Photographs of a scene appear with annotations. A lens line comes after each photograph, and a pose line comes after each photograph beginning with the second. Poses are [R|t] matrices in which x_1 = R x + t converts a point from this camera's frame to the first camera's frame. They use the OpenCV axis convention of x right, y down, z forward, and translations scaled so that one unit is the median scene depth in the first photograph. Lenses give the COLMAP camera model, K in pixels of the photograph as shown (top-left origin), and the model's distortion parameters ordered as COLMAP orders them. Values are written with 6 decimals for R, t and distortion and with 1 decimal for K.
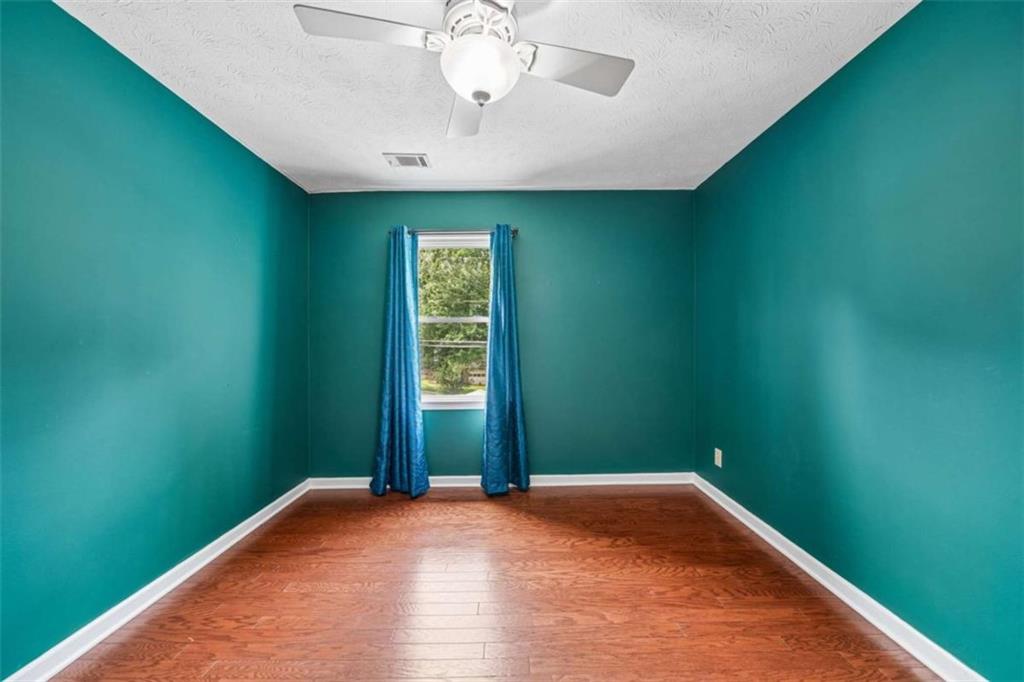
lens RADIAL K [[378.9, 0, 501.7], [0, 378.9, 341.1], [0, 0, 1]] dist [-0.007704, 0.001207]
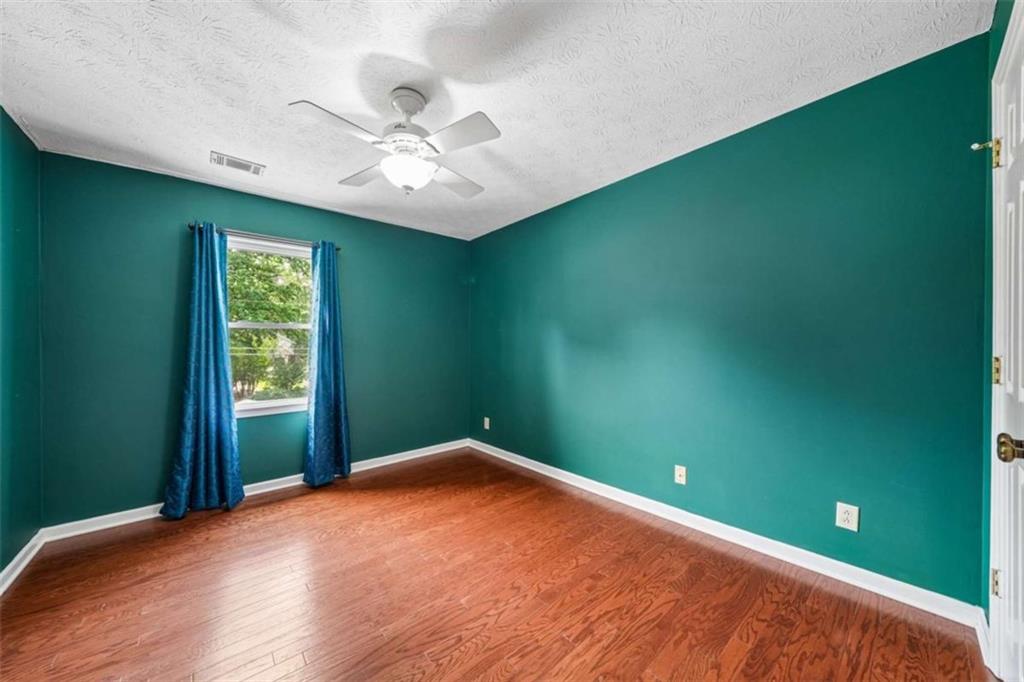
lens RADIAL K [[353.5, 0, 513.9], [0, 353.5, 352.0], [0, 0, 1]] dist [-0.005951, -0.000068]
pose [[0.762684, -0.010348, 0.646689, -0.255753], [0.002250, 0.999908, 0.013347, 0.003191], [-0.646768, -0.008724, 0.762637, -0.148091]]
